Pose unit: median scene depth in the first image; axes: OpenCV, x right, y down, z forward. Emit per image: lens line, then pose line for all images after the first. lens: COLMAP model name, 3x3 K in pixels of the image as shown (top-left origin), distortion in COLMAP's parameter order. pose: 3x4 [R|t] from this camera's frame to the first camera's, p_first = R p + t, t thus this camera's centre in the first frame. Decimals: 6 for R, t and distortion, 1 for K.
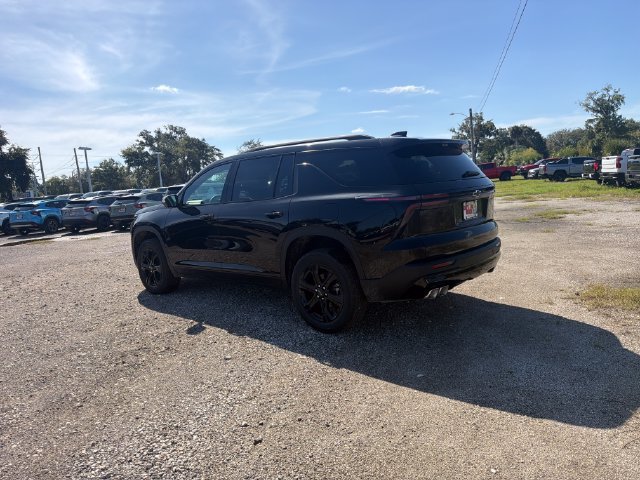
lens RADIAL K [[446.3, 0, 317.3], [0, 446.3, 237.4], [0, 0, 1]] dist [0.076919, -0.107832]
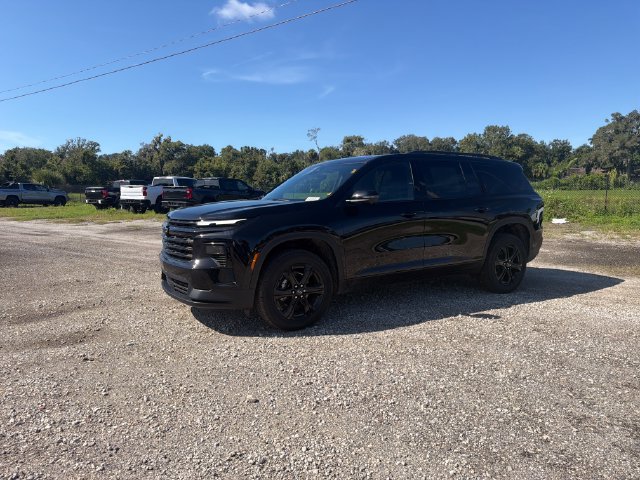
lens RADIAL K [[446.0, 0, 315.9], [0, 446.0, 233.0], [0, 0, 1]] dist [0.077553, -0.110557]
pose [[0.289509, -0.019223, 0.956982, -0.971046], [0.095535, 0.995386, -0.008908, -0.013693], [-0.952396, 0.094004, 0.290010, 0.729674]]
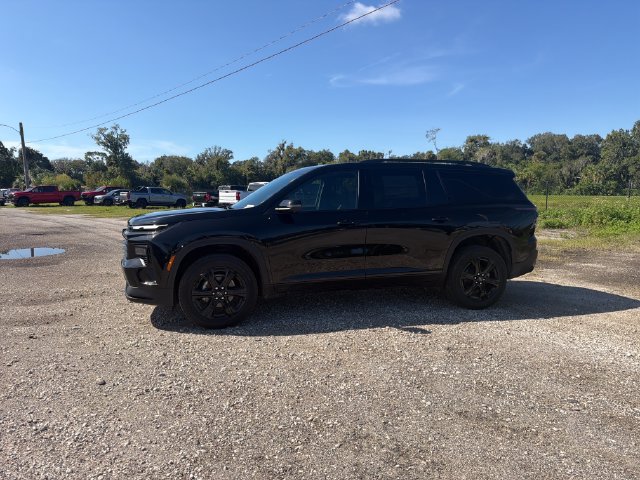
lens RADIAL K [[444.0, 0, 316.0], [0, 444.0, 239.0], [0, 0, 1]] dist [0.130273, -0.211911]
pose [[0.528863, -0.013013, 0.848607, -0.869997], [0.062981, 0.997727, -0.023951, 0.004795], [-0.846367, 0.066113, 0.528481, 0.442376]]
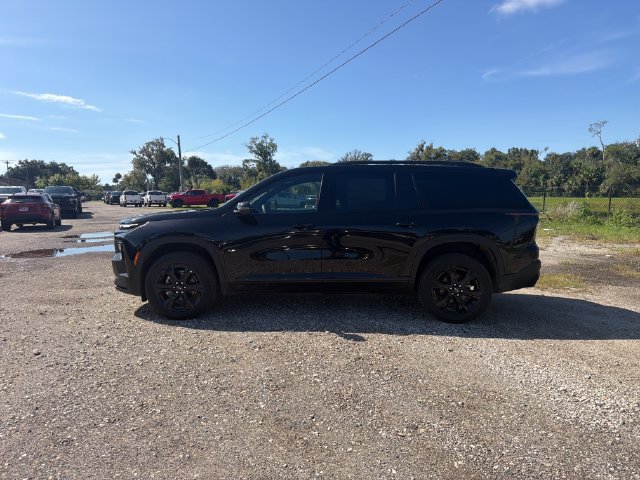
lens RADIAL K [[446.3, 0, 317.3], [0, 446.3, 237.4], [0, 0, 1]] dist [0.076919, -0.107832]
pose [[0.760317, 0.011824, 0.649445, -0.676369], [0.024141, 0.998629, -0.046444, 0.018806], [-0.649104, 0.050990, 0.758989, 0.198968]]
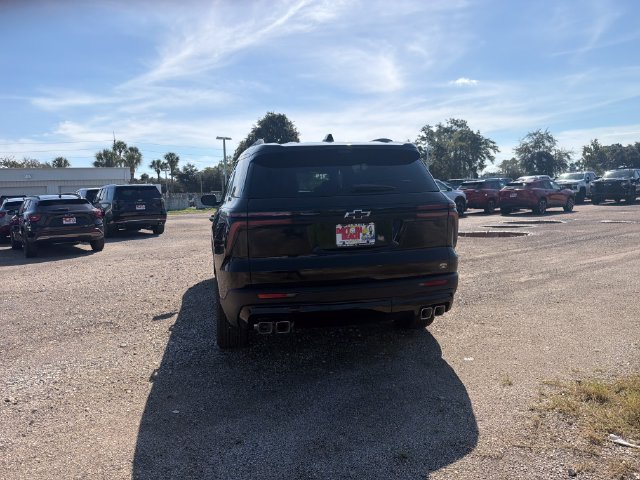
lens RADIAL K [[449.6, 0, 320.0], [0, 449.6, 240.0], [0, 0, 1]] dist [0.063045, -0.083682]
pose [[0.821352, 0.103769, -0.560904, 0.456412], [-0.093020, 0.994517, 0.047776, -0.051580], [0.562787, 0.012934, 0.826501, 0.196100]]
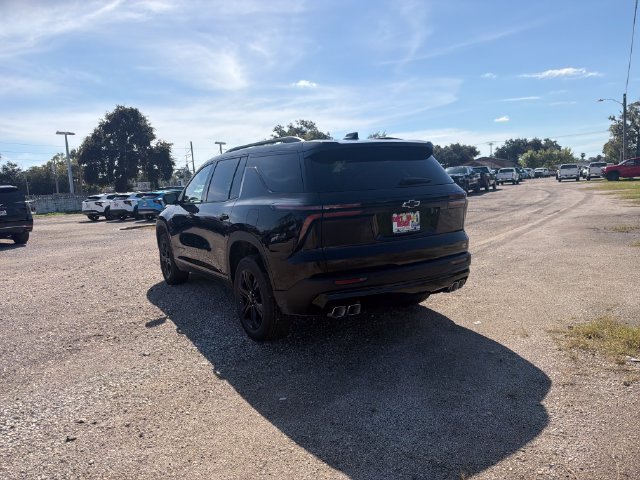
lens RADIAL K [[449.6, 0, 320.0], [0, 449.6, 240.0], [0, 0, 1]] dist [0.063045, -0.083682]
pose [[0.960756, 0.054122, -0.272064, 0.262474], [-0.048421, 0.998445, 0.027628, -0.025679], [0.273136, -0.013370, 0.961882, 0.057677]]
